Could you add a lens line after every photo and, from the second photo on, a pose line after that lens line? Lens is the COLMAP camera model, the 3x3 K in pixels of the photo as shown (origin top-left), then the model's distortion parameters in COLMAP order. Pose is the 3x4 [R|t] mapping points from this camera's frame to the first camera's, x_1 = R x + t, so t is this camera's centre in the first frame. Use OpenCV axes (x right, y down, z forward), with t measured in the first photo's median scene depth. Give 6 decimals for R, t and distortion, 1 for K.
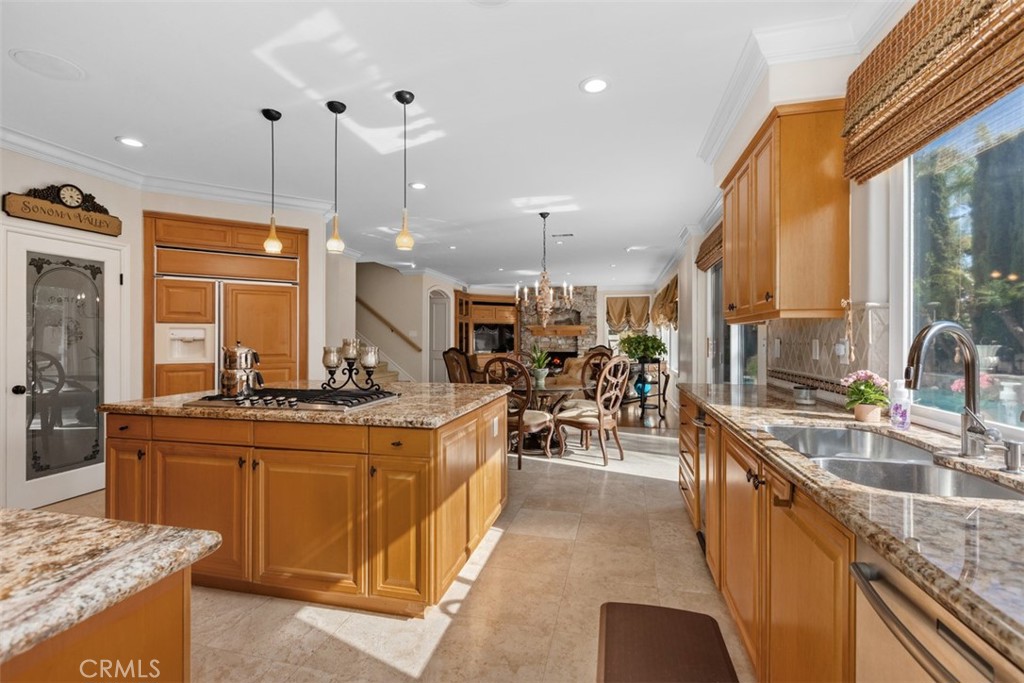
lens RADIAL K [[462.0, 0, 508.9], [0, 462.0, 339.0], [0, 0, 1]] dist [0.003970, -0.003240]
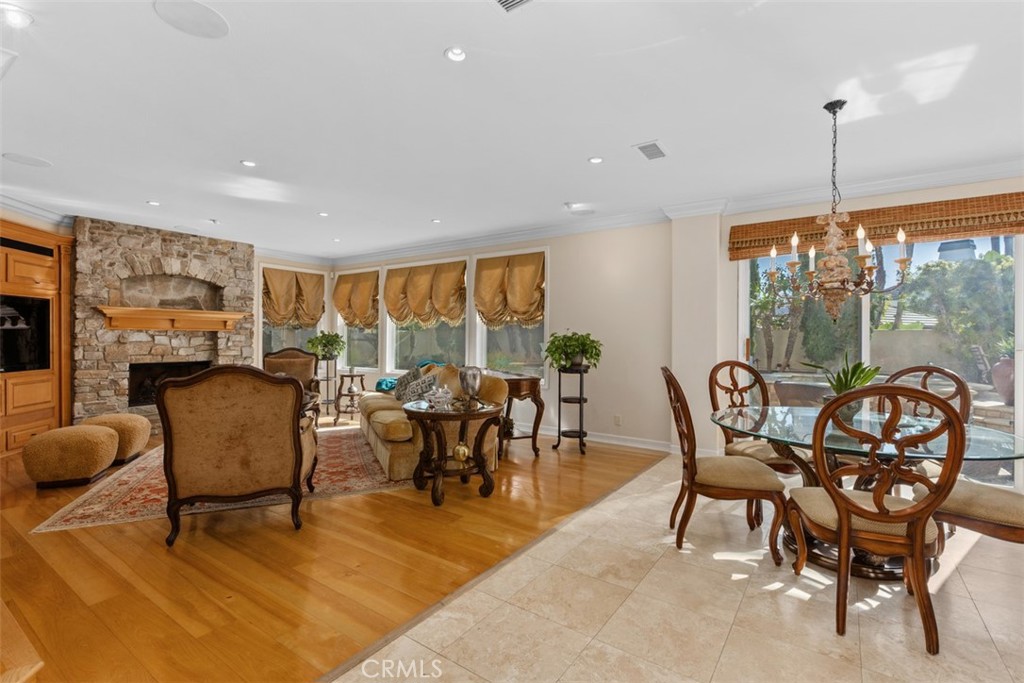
lens RADIAL K [[462.0, 0, 508.2], [0, 462.0, 337.8], [0, 0, 1]] dist [0.003970, -0.003240]
pose [[0.358238, 0.000759, 0.933630, -0.678659], [-0.004864, 0.999988, 0.001053, -0.002743], [-0.933618, -0.004918, 0.358237, 1.423417]]
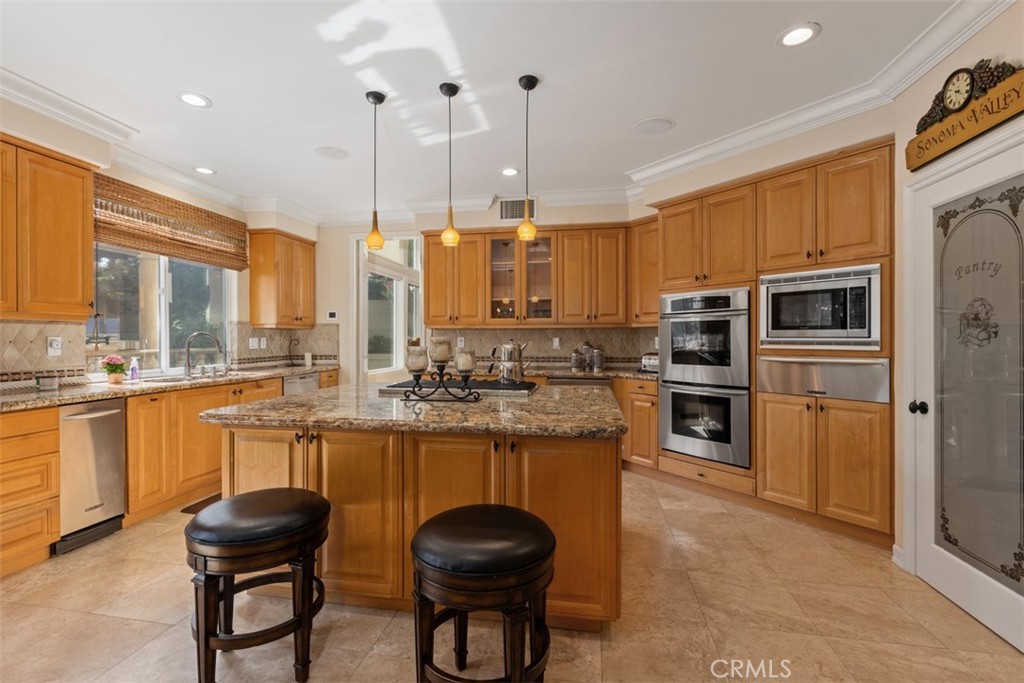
lens RADIAL K [[462.0, 0, 503.7], [0, 462.0, 342.3], [0, 0, 1]] dist [0.003970, -0.003240]
pose [[-0.998809, 0.002657, -0.048715, -0.284718], [0.002377, 0.999980, 0.005808, 0.002905], [0.048729, 0.005685, -0.998796, 1.284392]]
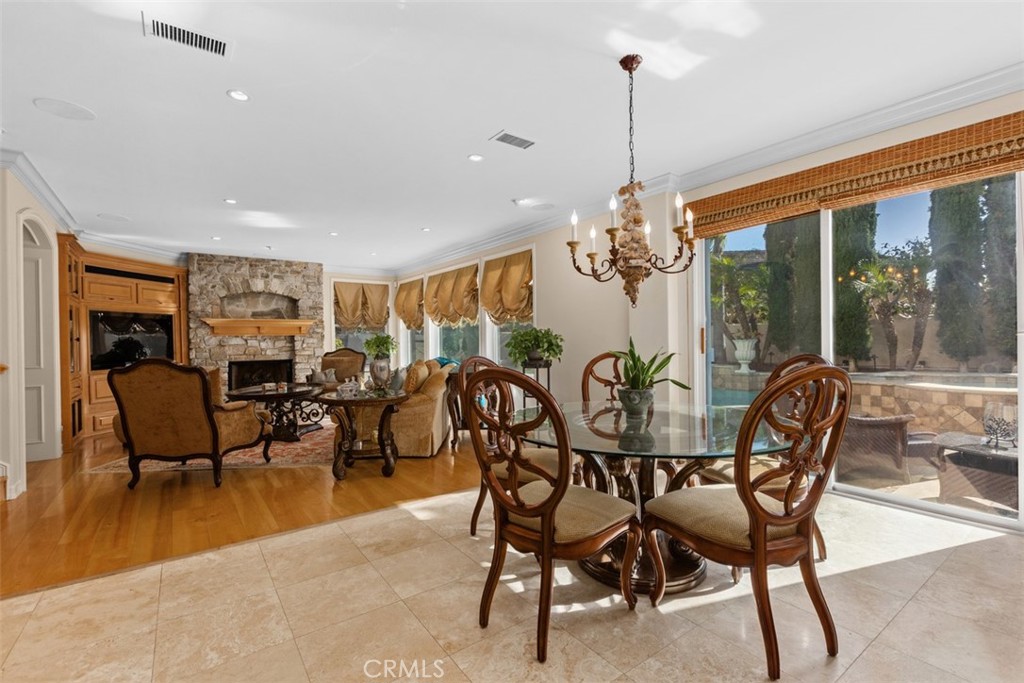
lens RADIAL K [[462.0, 0, 506.6], [0, 462.0, 342.4], [0, 0, 1]] dist [0.003970, -0.003240]
pose [[0.653457, -0.013410, 0.756845, -0.452462], [0.014921, 0.999877, 0.004834, 0.013559], [-0.756817, 0.008134, 0.653577, 0.969514]]
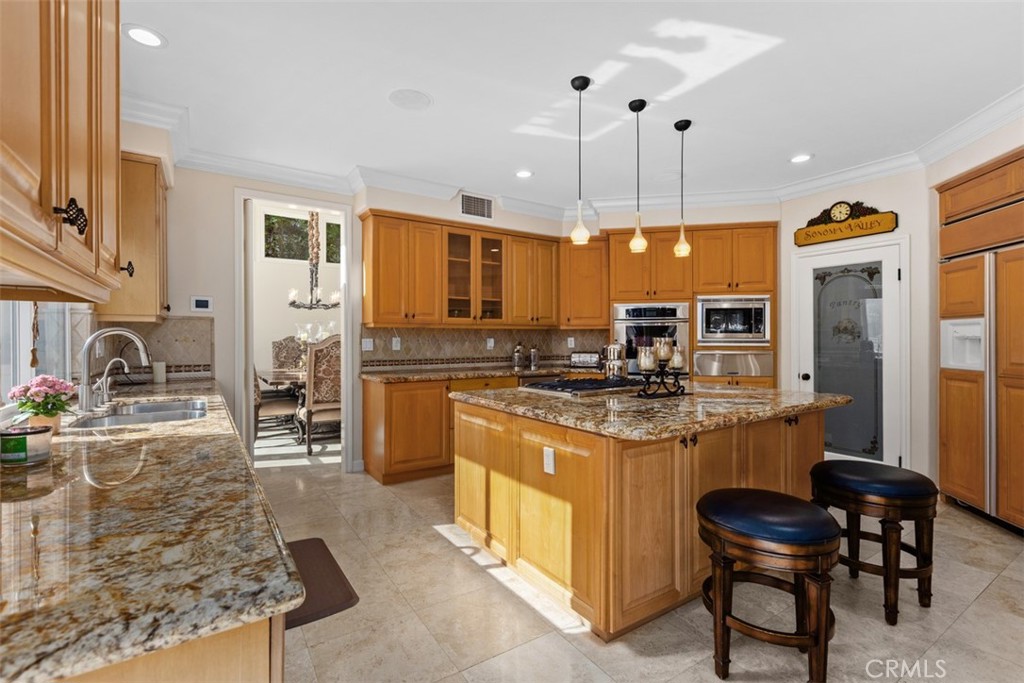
lens RADIAL K [[462.0, 0, 508.4], [0, 462.0, 336.8], [0, 0, 1]] dist [0.003970, -0.003240]
pose [[-0.685605, 0.001233, -0.727973, 0.364118], [0.003622, 0.999992, -0.001718, -0.002783], [0.727965, -0.003814, -0.685603, 0.977670]]
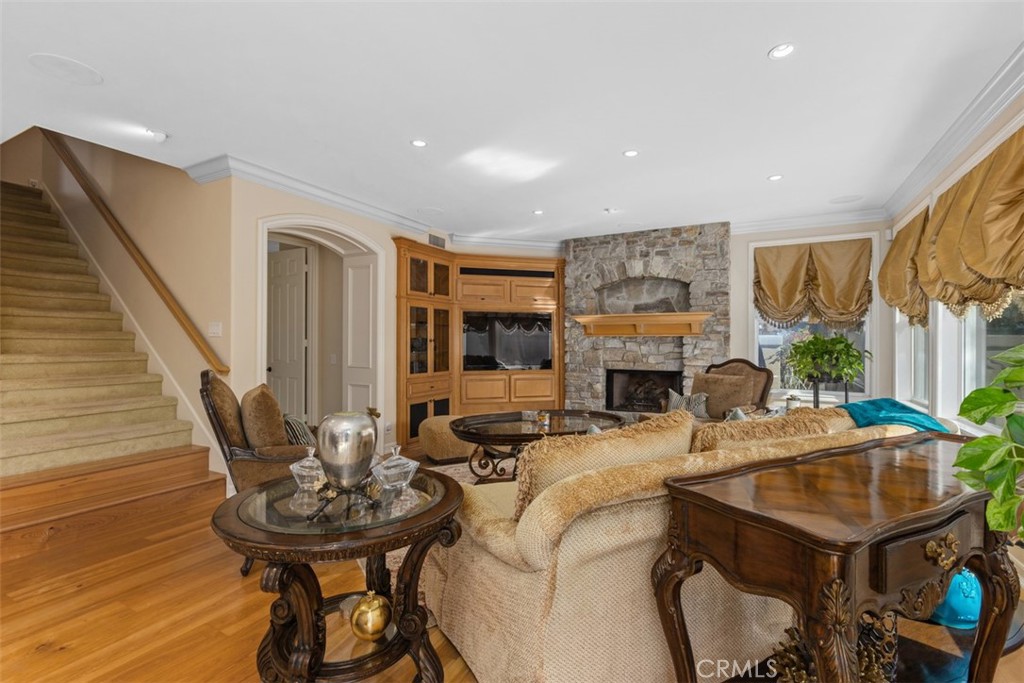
lens RADIAL K [[462.0, 0, 516.2], [0, 462.0, 343.5], [0, 0, 1]] dist [0.003970, -0.003240]
pose [[0.962949, 0.003384, -0.269662, 0.329057], [-0.002487, 0.999990, 0.003671, -0.002560], [0.269672, -0.002865, 0.962948, 1.513646]]
